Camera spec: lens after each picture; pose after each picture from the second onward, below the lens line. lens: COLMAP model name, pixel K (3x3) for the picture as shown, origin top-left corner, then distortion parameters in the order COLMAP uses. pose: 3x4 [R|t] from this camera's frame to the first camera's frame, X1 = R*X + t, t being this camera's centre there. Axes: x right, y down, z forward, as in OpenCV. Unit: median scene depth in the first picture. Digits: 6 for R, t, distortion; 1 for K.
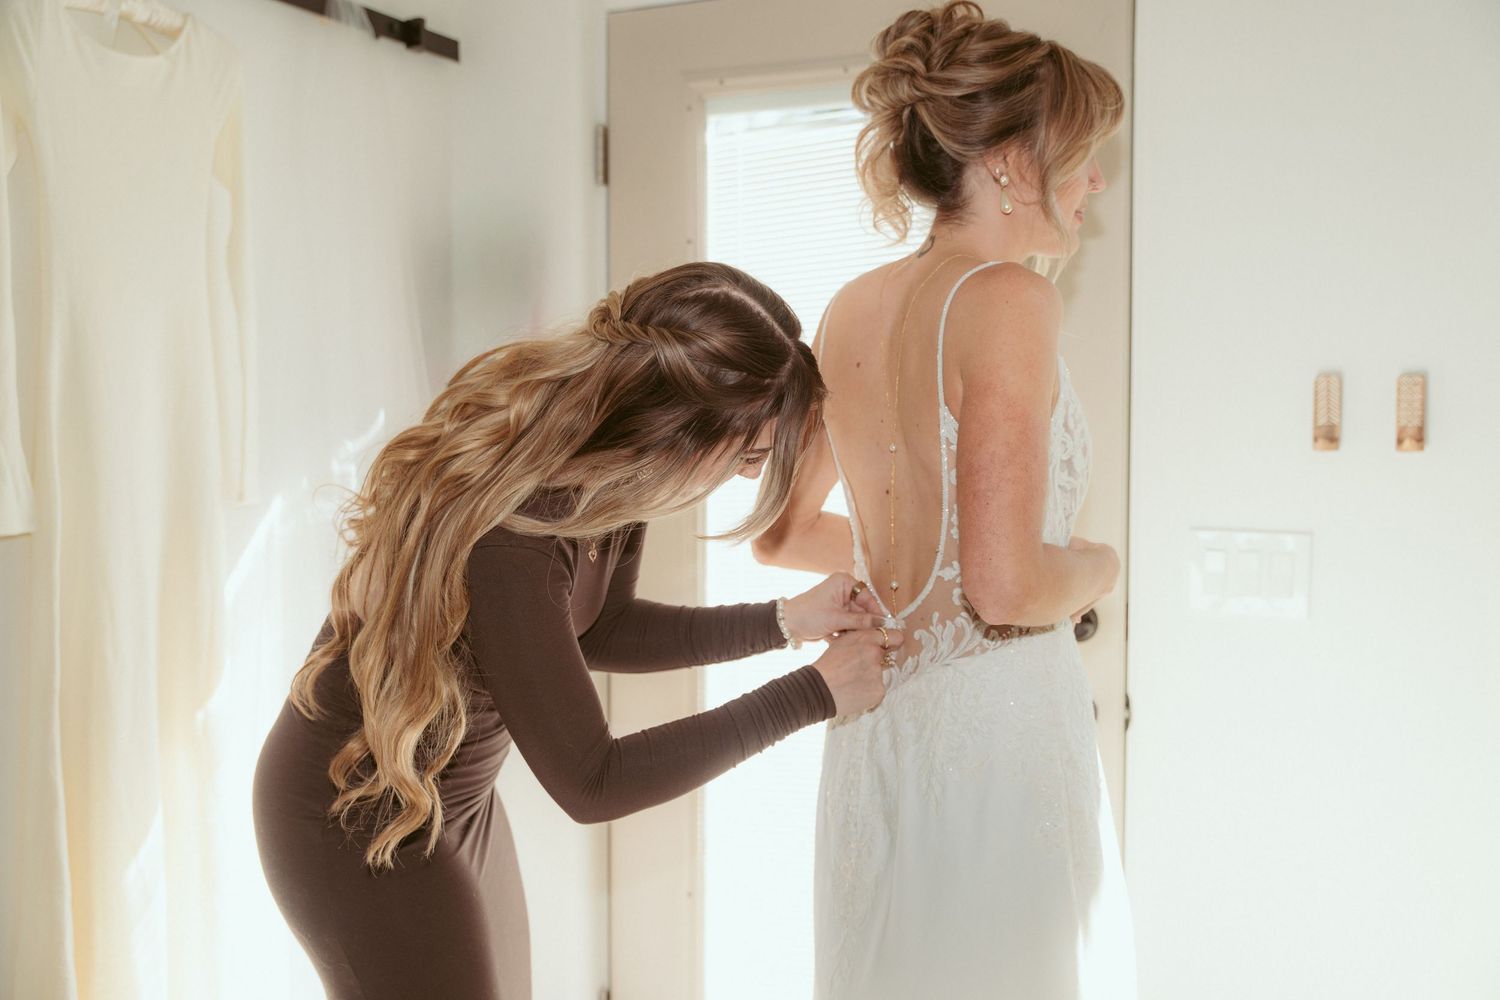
lens RADIAL K [[1605.2, 0, 750.0], [0, 1605.2, 500.0], [0, 0, 1]] dist [0.008148, -0.006731]
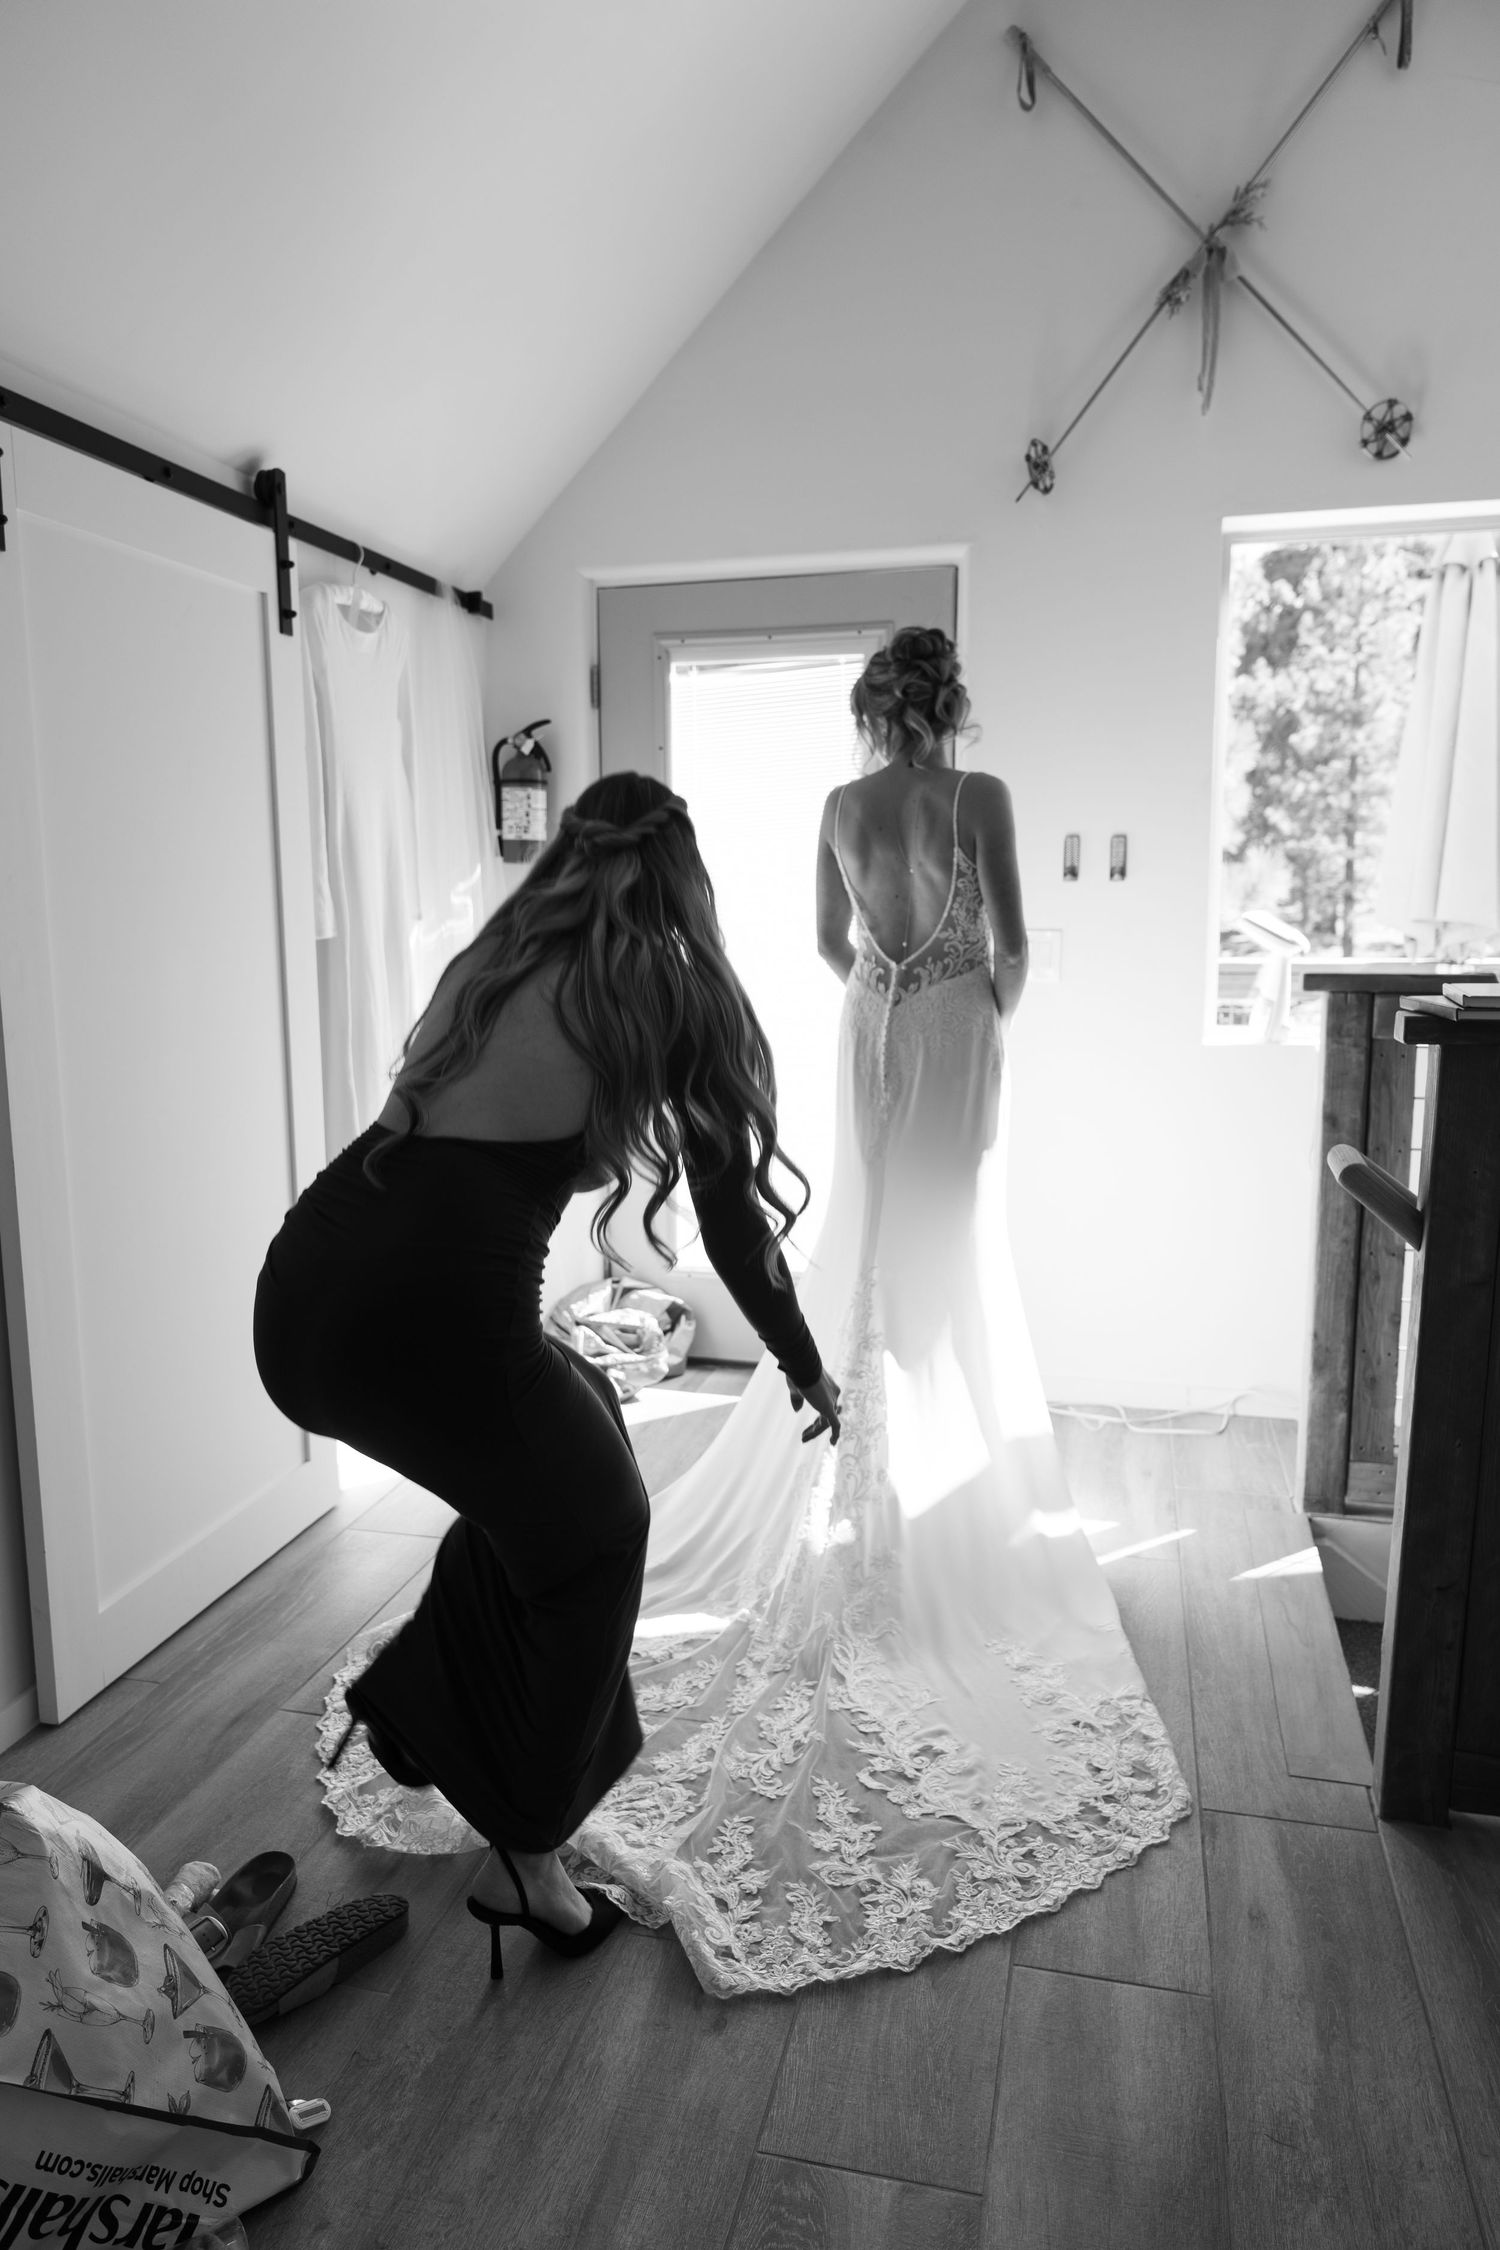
lens RADIAL K [[1571.6, 0, 722.7], [0, 1571.6, 1134.9], [0, 0, 1]] dist [-0.005188, 0.002523]
pose [[0.979441, -0.038178, 0.198087, -0.288869], [0.017539, 0.994326, 0.104919, 0.046049], [-0.200968, -0.099287, 0.974553, -0.489083]]
